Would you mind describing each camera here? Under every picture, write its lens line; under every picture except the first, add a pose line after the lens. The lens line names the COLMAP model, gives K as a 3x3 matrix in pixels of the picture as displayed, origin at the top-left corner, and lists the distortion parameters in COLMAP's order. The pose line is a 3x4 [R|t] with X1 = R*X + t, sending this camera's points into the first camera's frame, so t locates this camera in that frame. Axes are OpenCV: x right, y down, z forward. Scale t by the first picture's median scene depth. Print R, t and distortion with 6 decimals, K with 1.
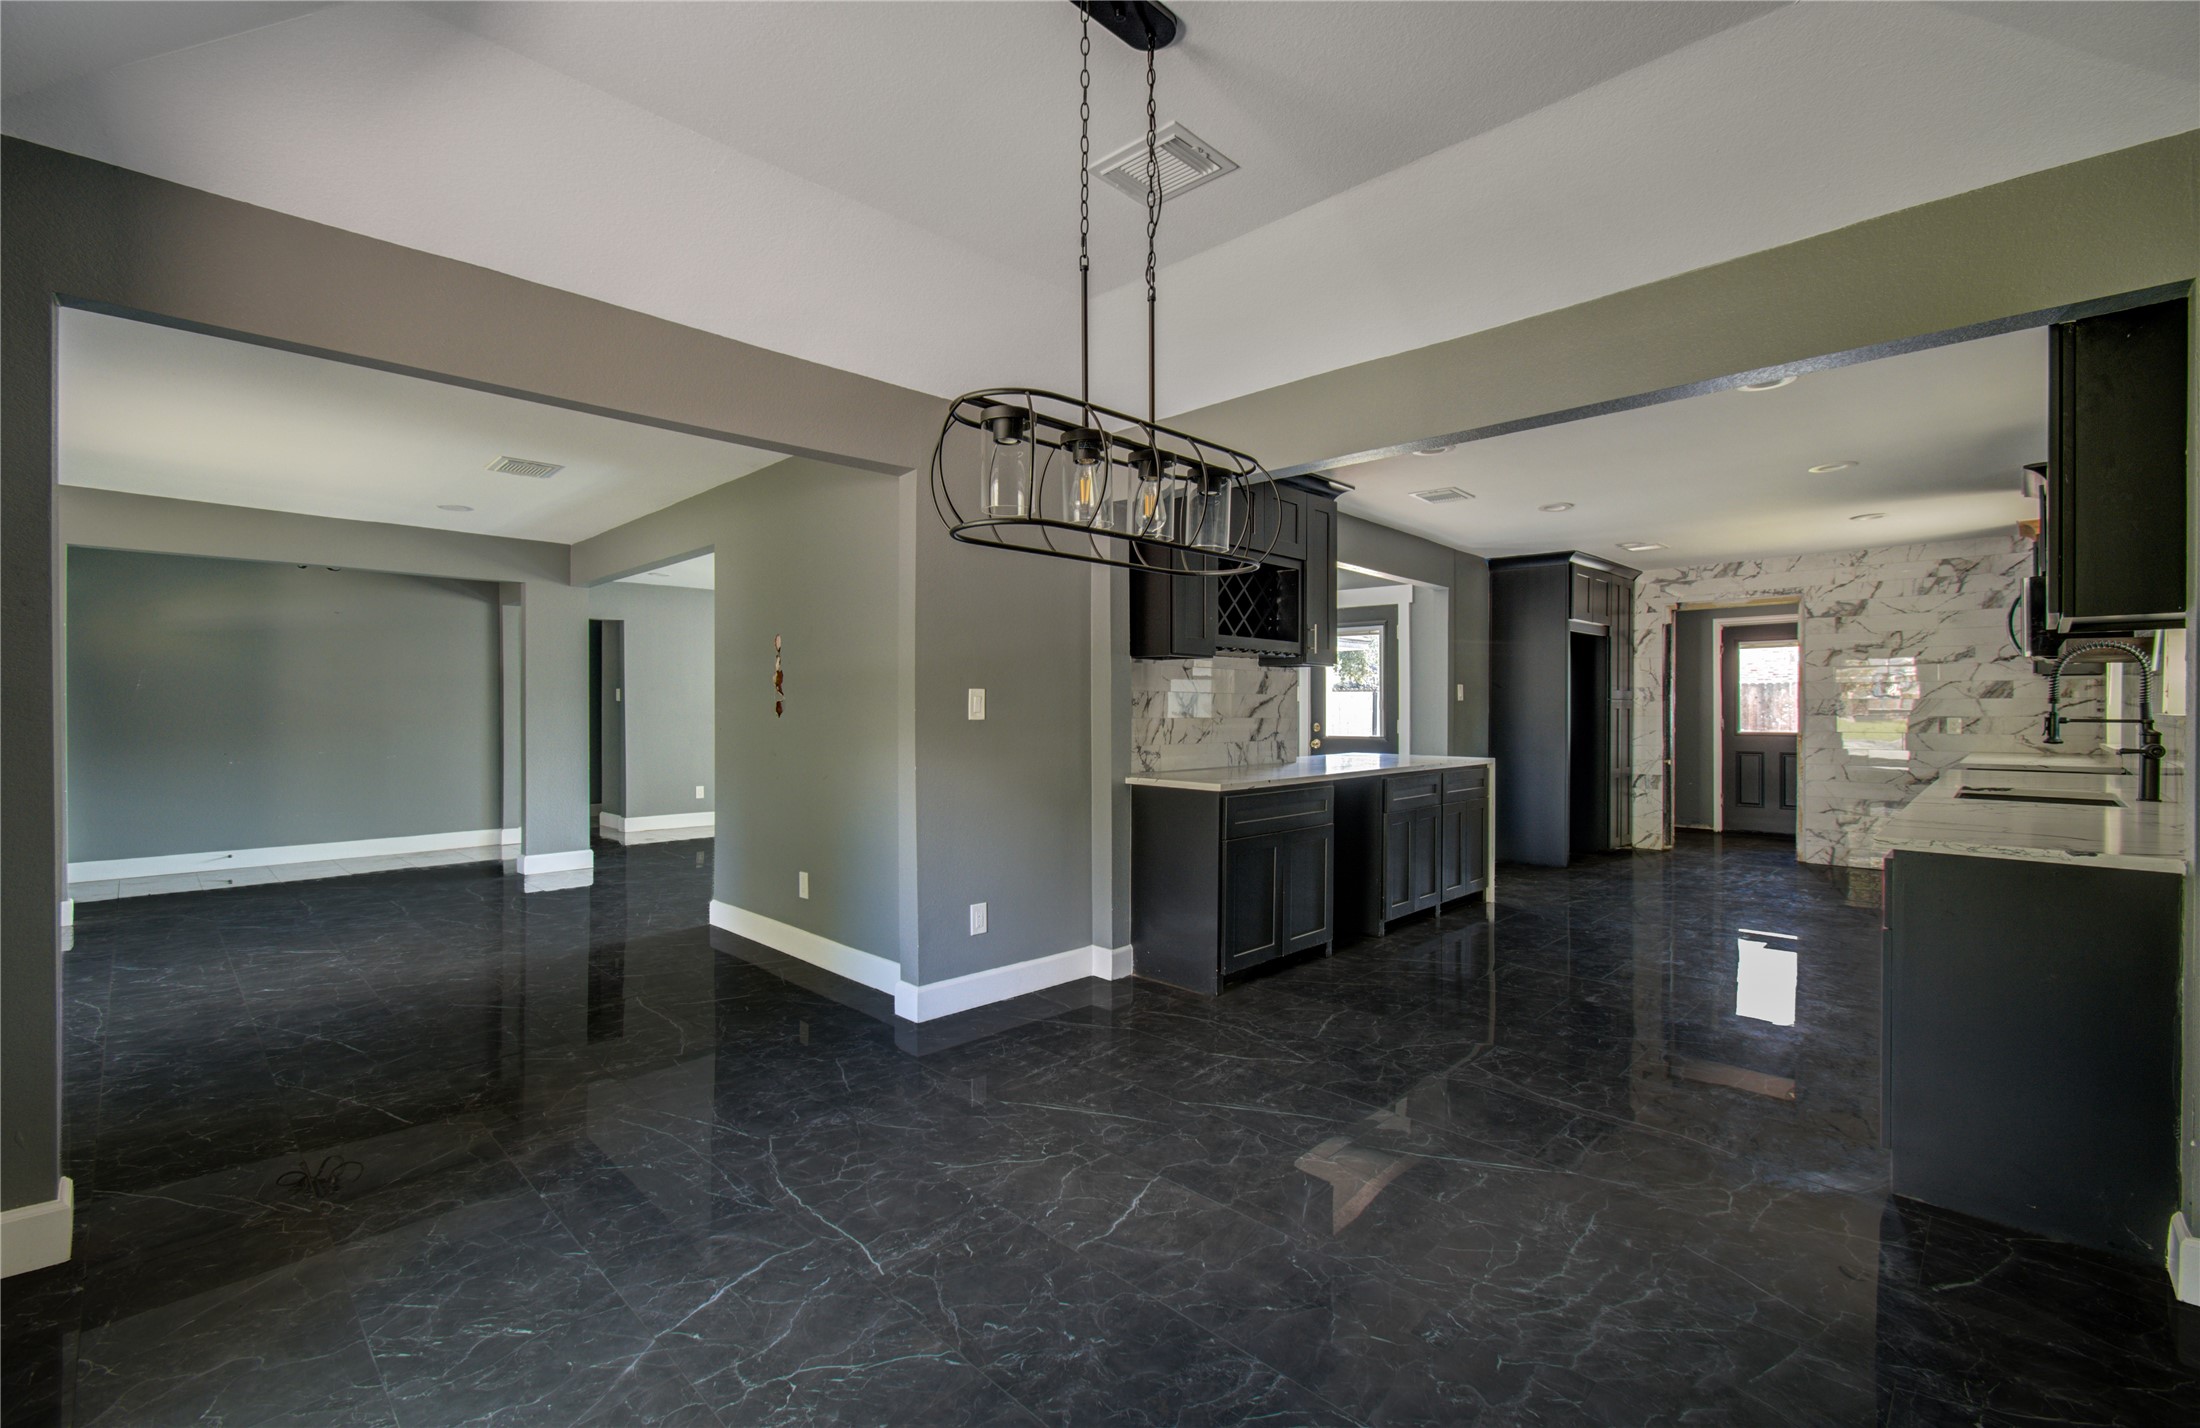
lens RADIAL K [[946.3, 0, 1097.6], [0, 946.3, 706.2], [0, 0, 1]] dist [0.012074, 0.000135]
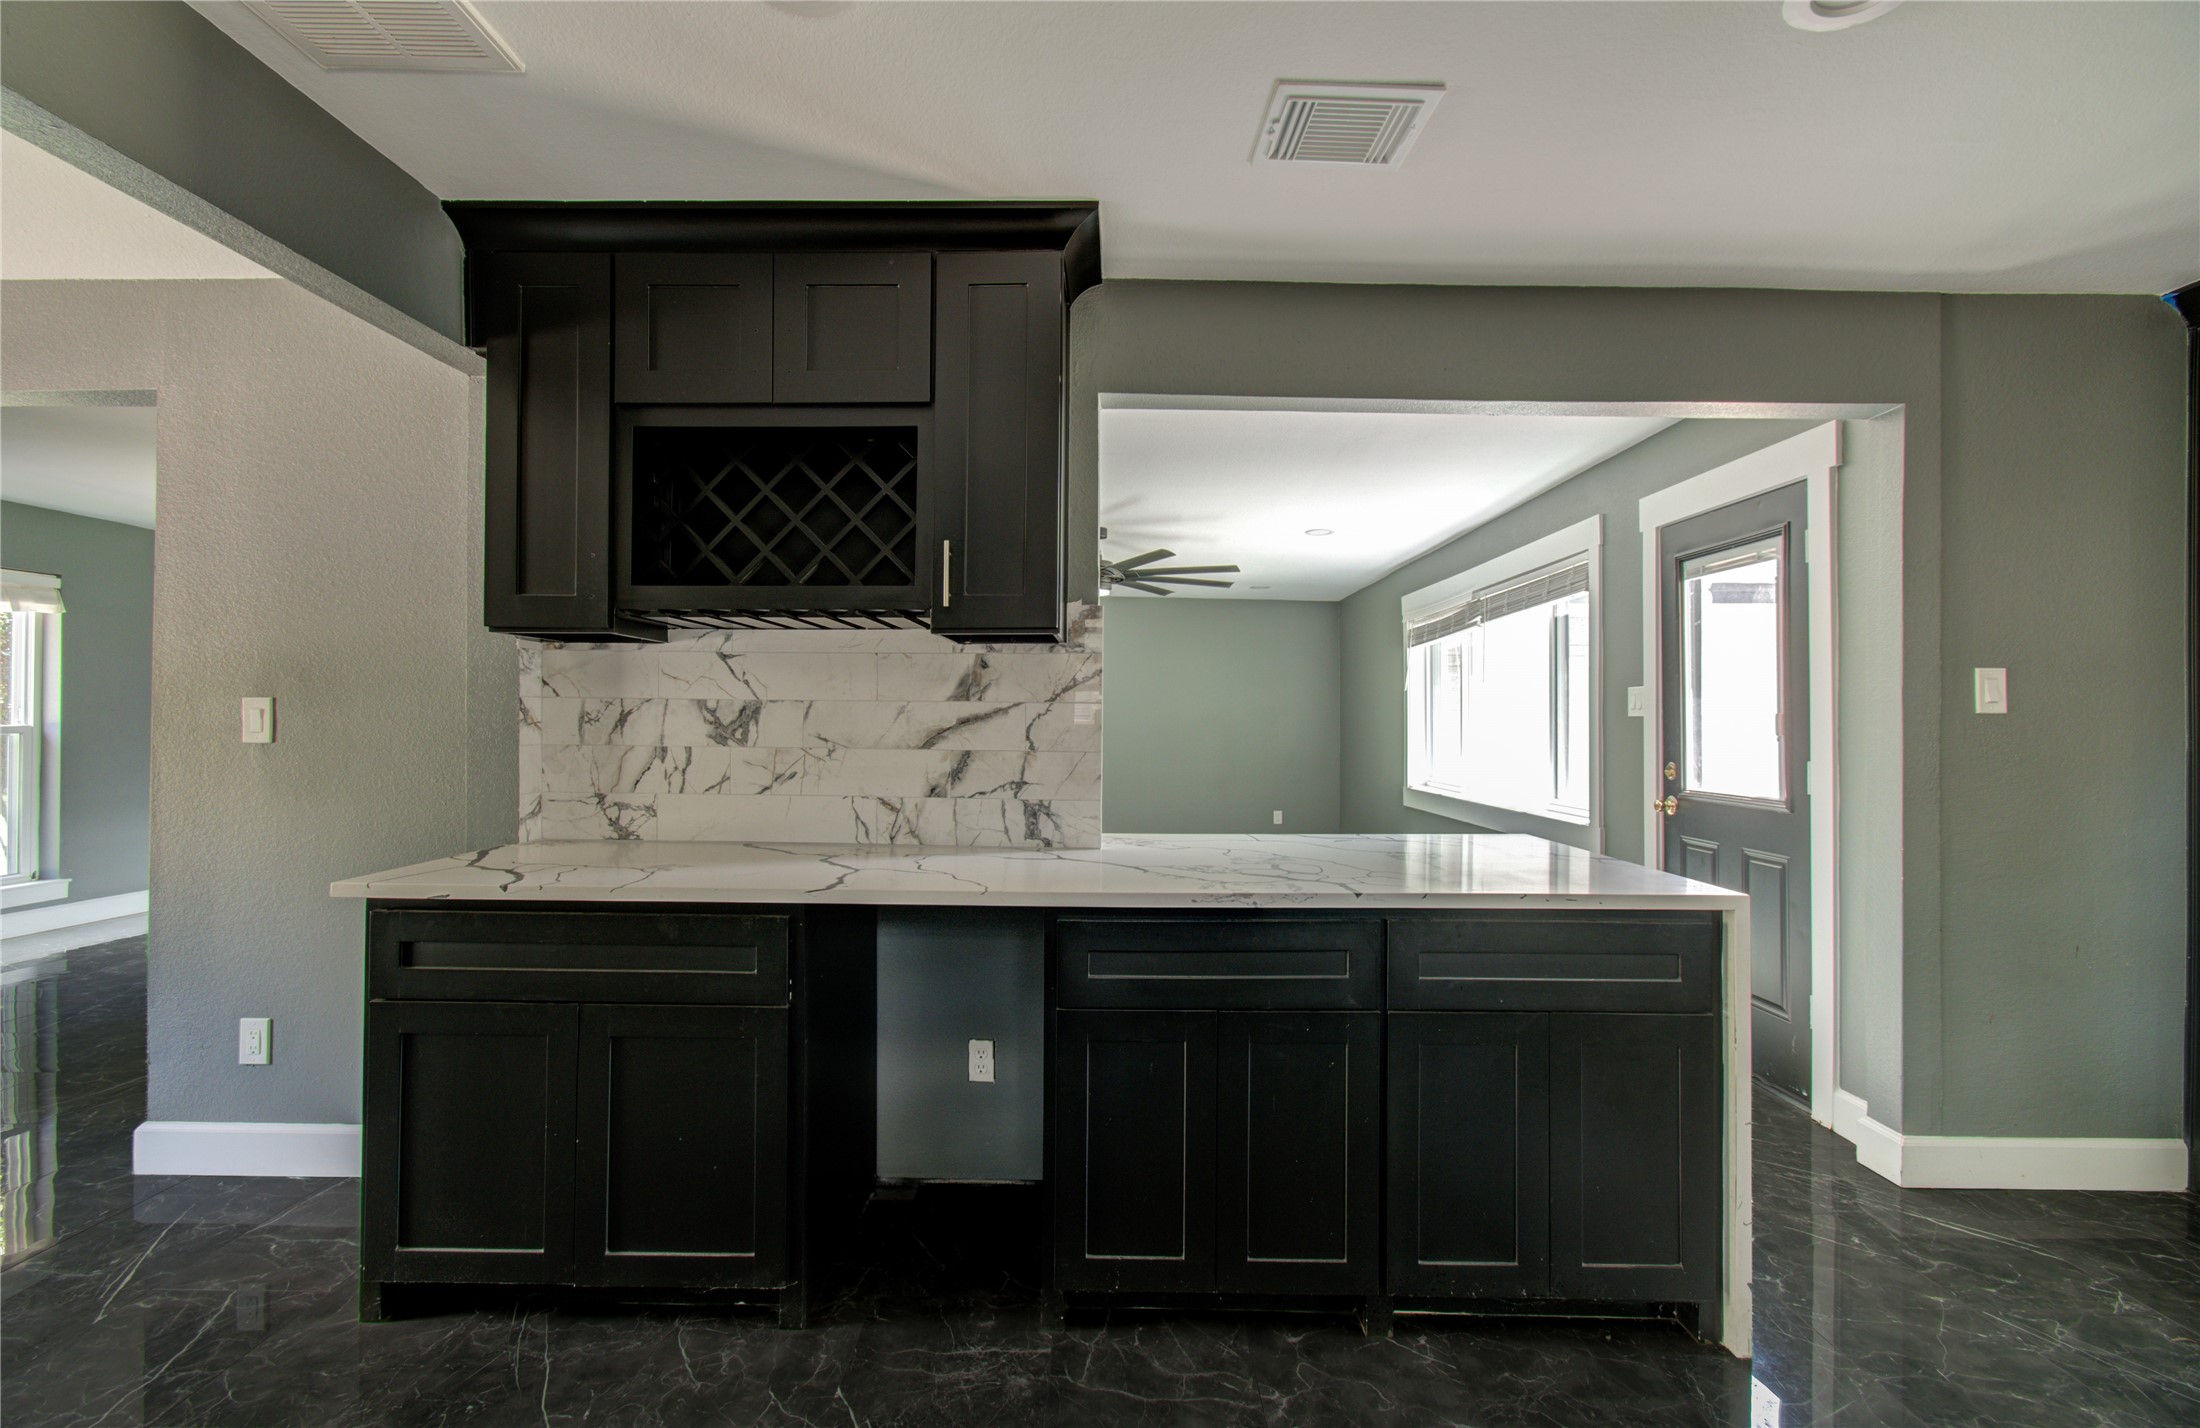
lens RADIAL K [[946.3, 0, 1097.6], [0, 946.3, 706.2], [0, 0, 1]] dist [0.012074, 0.000135]
pose [[0.693007, -0.001658, -0.720929, 0.570110], [-0.006484, 0.999943, -0.008532, -0.006534], [0.720902, 0.010587, 0.692957, 0.710384]]
